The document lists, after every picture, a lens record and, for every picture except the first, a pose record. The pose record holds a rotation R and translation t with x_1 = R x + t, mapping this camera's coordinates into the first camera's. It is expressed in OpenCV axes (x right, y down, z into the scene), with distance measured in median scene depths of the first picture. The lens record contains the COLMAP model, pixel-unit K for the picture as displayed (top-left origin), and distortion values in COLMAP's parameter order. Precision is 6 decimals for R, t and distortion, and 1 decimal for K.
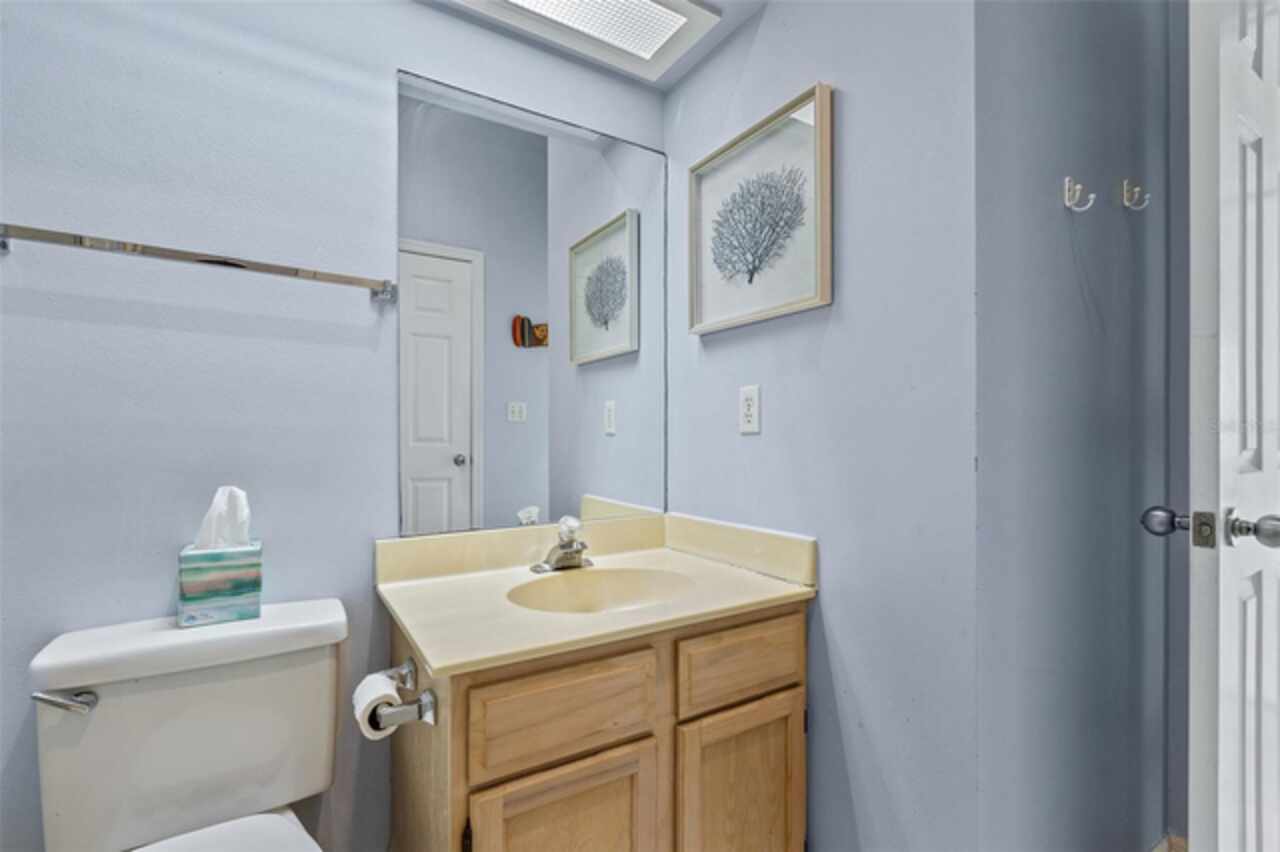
lens RADIAL K [[583.9, 0, 640.3], [0, 583.9, 429.5], [0, 0, 1]] dist [-0.004135, 0.001274]
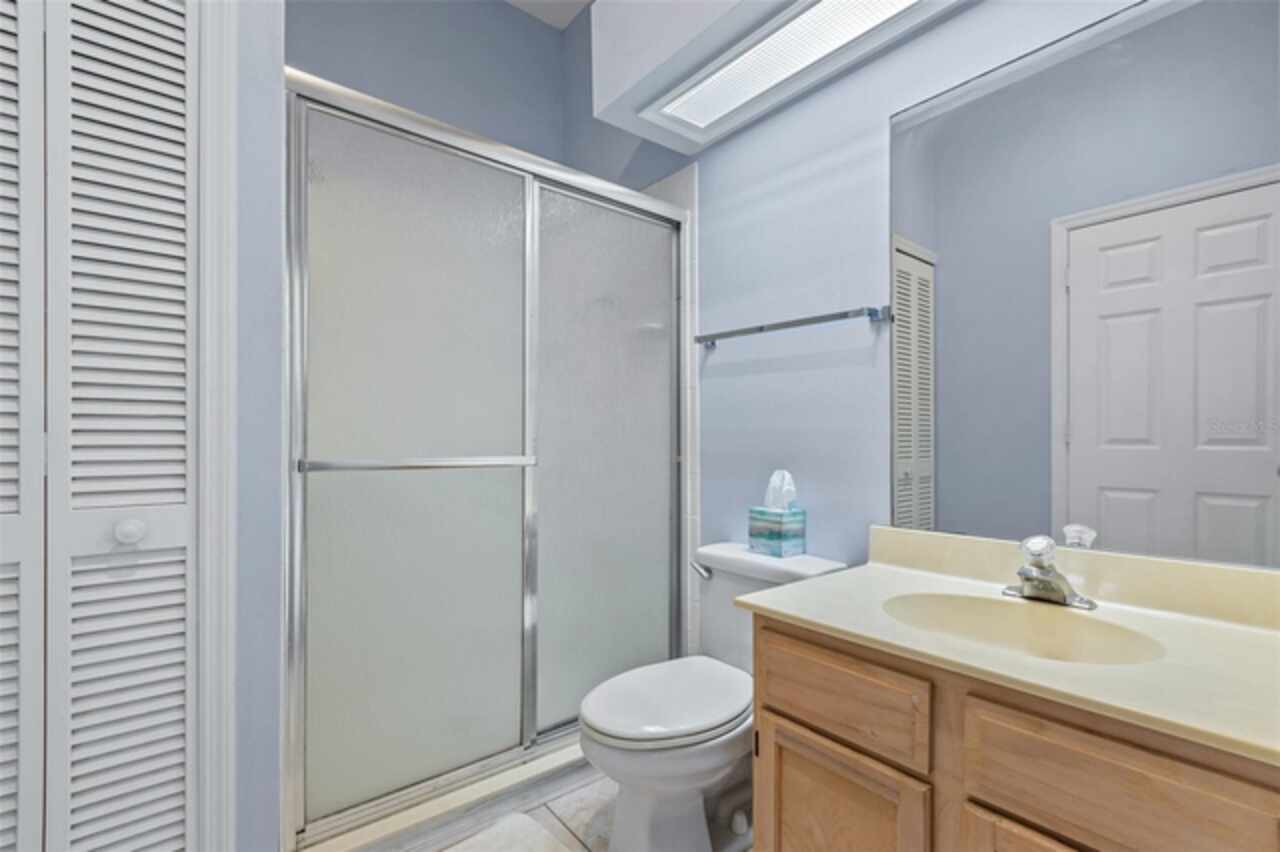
lens RADIAL K [[583.9, 0, 648.9], [0, 583.9, 434.3], [0, 0, 1]] dist [-0.004135, 0.001274]
pose [[0.109462, -0.011968, -0.993919, 0.809221], [0.013903, 0.999848, -0.010508, 0.013269], [0.993894, -0.012669, 0.109612, 0.489243]]
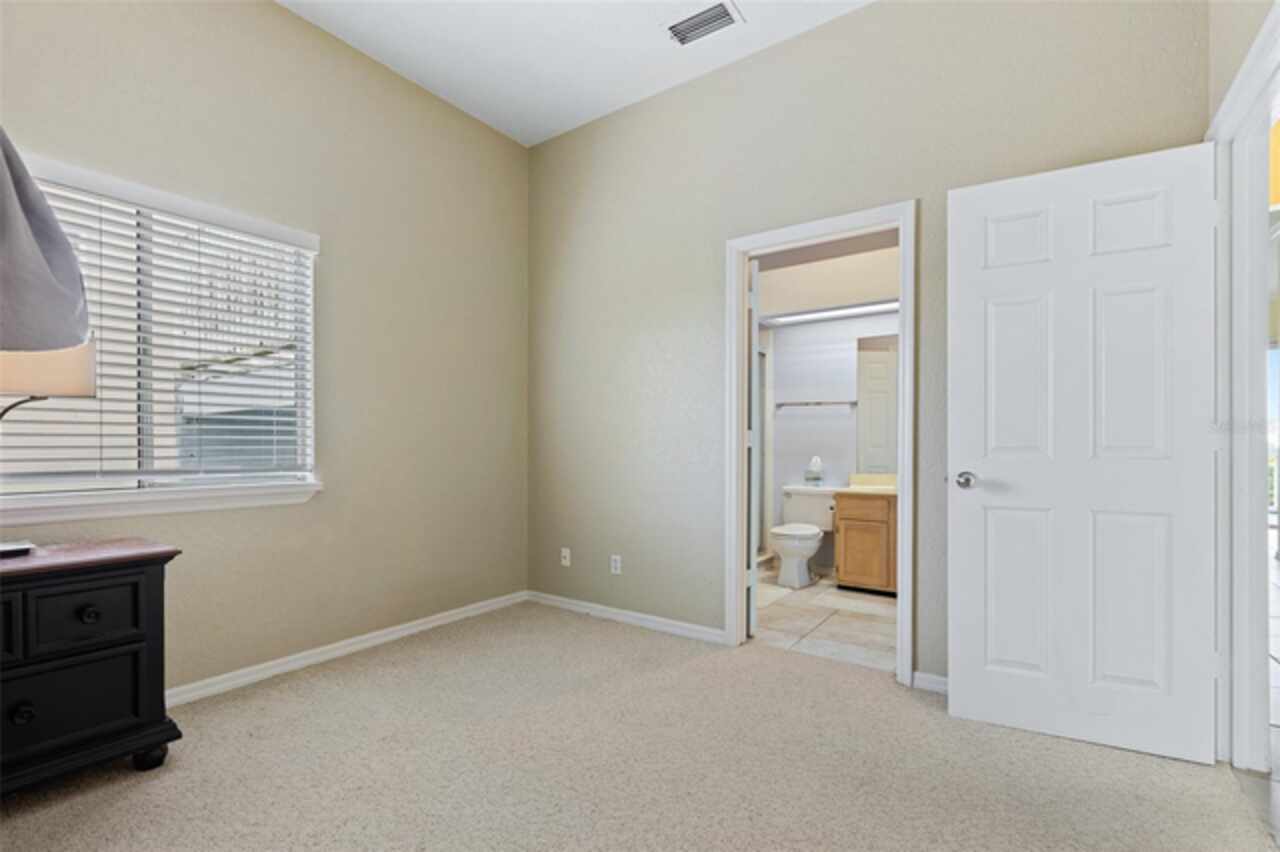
lens RADIAL K [[583.9, 0, 659.0], [0, 583.9, 446.0], [0, 0, 1]] dist [-0.004135, 0.001274]
pose [[0.395913, 0.000290, -0.918288, 2.790798], [0.002776, 0.999995, 0.001513, 0.014479], [0.918284, -0.003148, 0.395910, -1.764072]]
